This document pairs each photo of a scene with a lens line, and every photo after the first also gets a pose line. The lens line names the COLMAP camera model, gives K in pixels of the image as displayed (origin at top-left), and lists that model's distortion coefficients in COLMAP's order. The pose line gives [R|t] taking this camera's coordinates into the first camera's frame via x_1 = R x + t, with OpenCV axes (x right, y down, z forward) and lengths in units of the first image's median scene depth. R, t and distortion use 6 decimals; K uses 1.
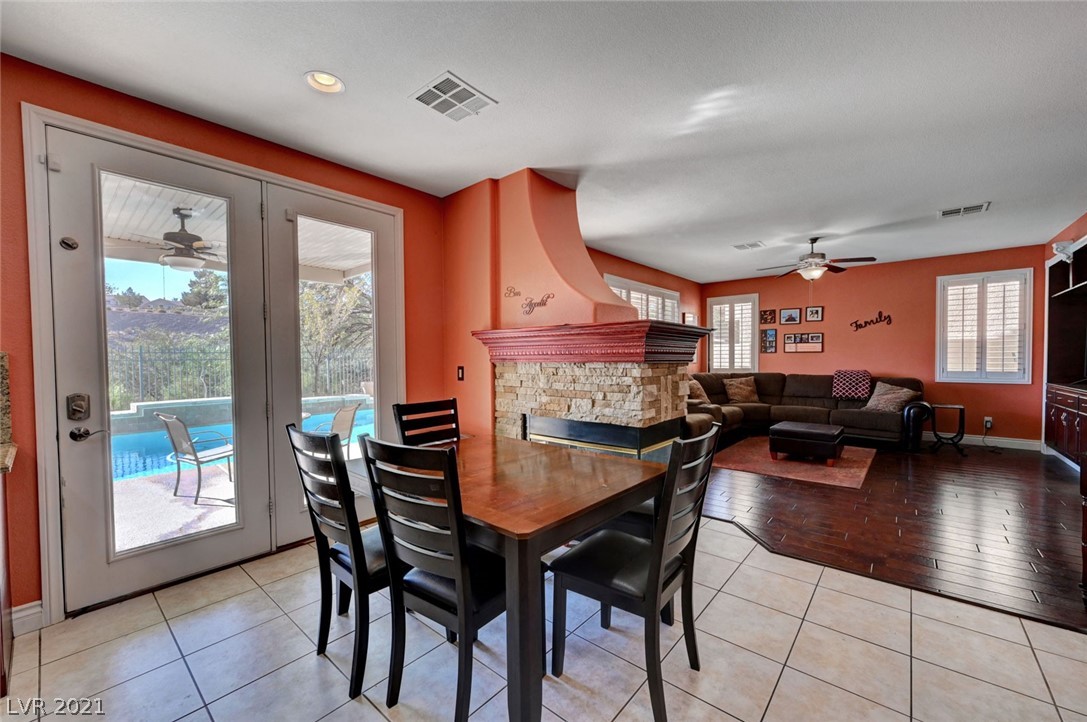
lens RADIAL K [[428.3, 0, 543.6], [0, 428.3, 367.2], [0, 0, 1]] dist [0.000590, -0.000081]
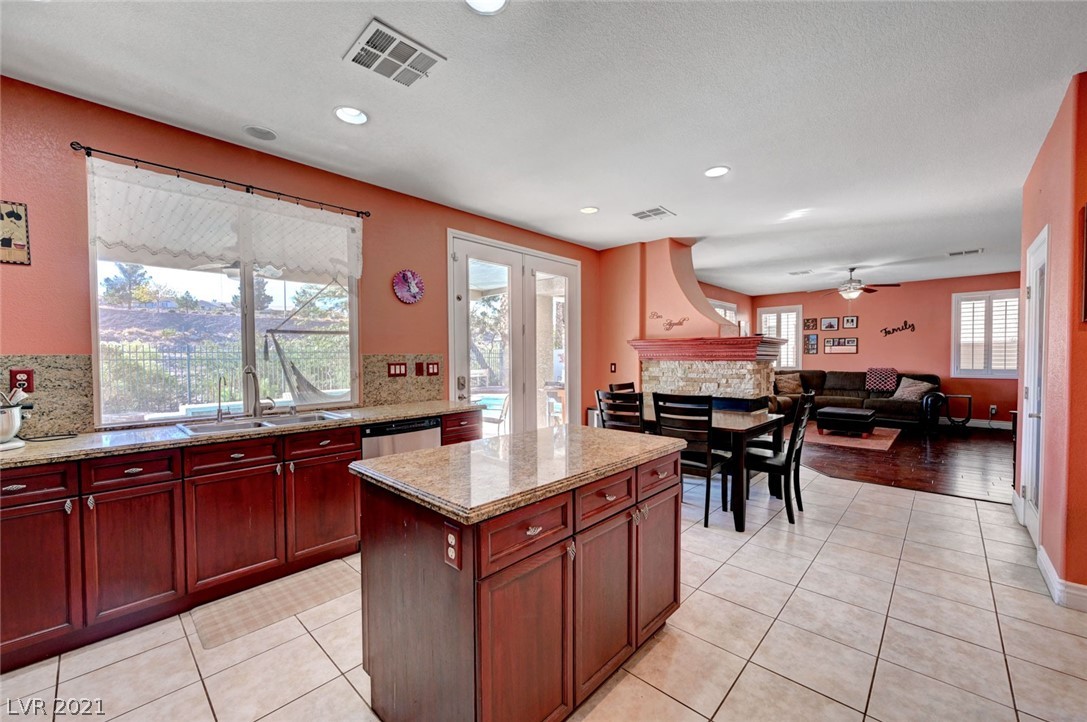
lens RADIAL K [[428.3, 0, 543.1], [0, 428.3, 366.7], [0, 0, 1]] dist [0.000590, -0.000081]
pose [[0.998972, 0.003461, -0.045206, -0.239164], [-0.003445, 0.999994, 0.000443, 0.006735], [0.045207, -0.000287, 0.998978, -0.333115]]
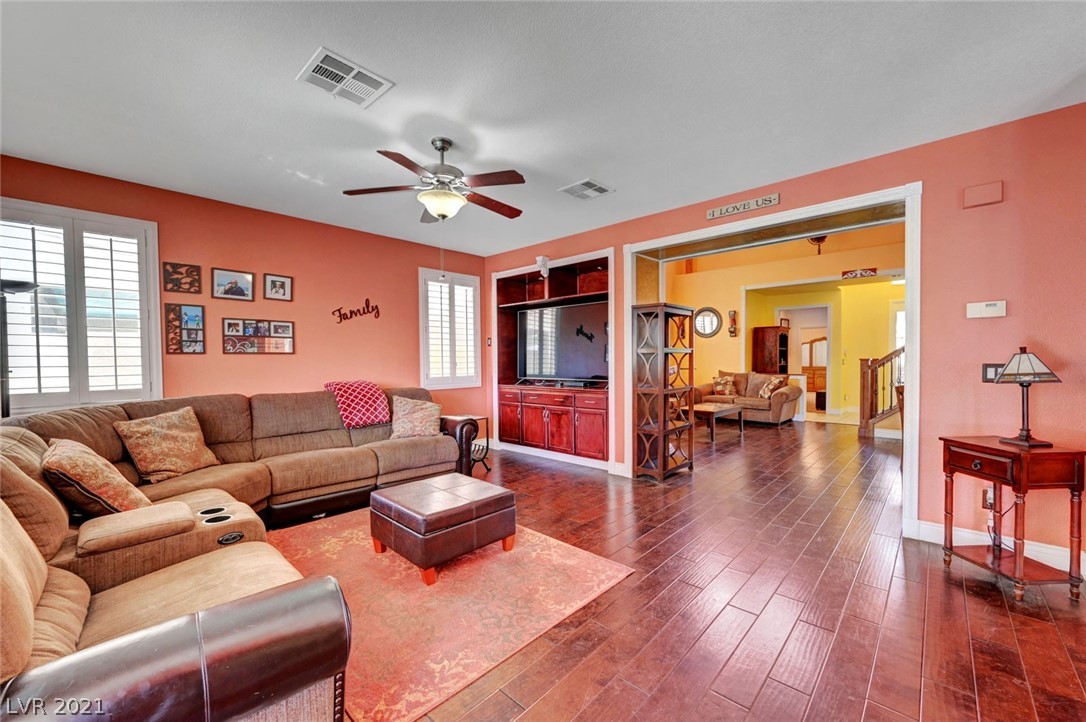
lens RADIAL K [[427.9, 0, 548.9], [0, 427.9, 363.8], [0, 0, 1]] dist [0.000590, -0.000081]
pose [[0.036051, -0.004865, 0.999338, 0.082540], [0.031881, 0.999485, 0.003716, -0.015217], [-0.998841, 0.031726, 0.036187, 0.777507]]
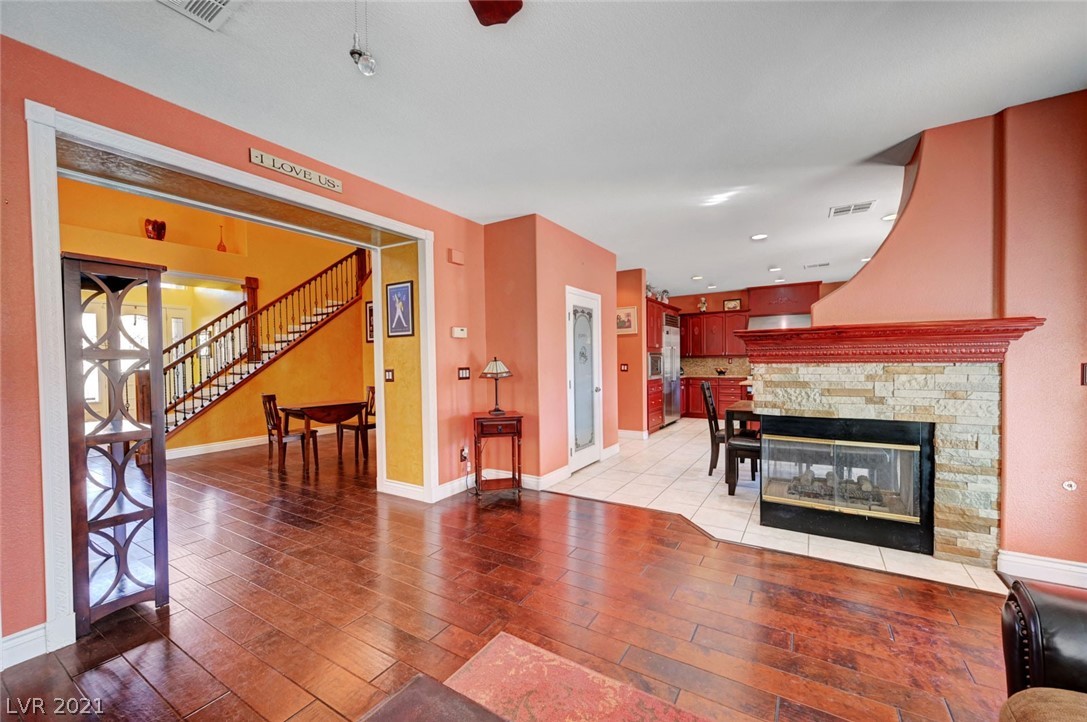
lens RADIAL K [[428.3, 0, 550.9], [0, 428.3, 365.7], [0, 0, 1]] dist [0.000590, -0.000081]
pose [[-0.987817, 0.020258, -0.154295, 0.526760], [0.013248, 0.998838, 0.046327, -0.033144], [0.155055, 0.043719, -0.986938, 1.051031]]
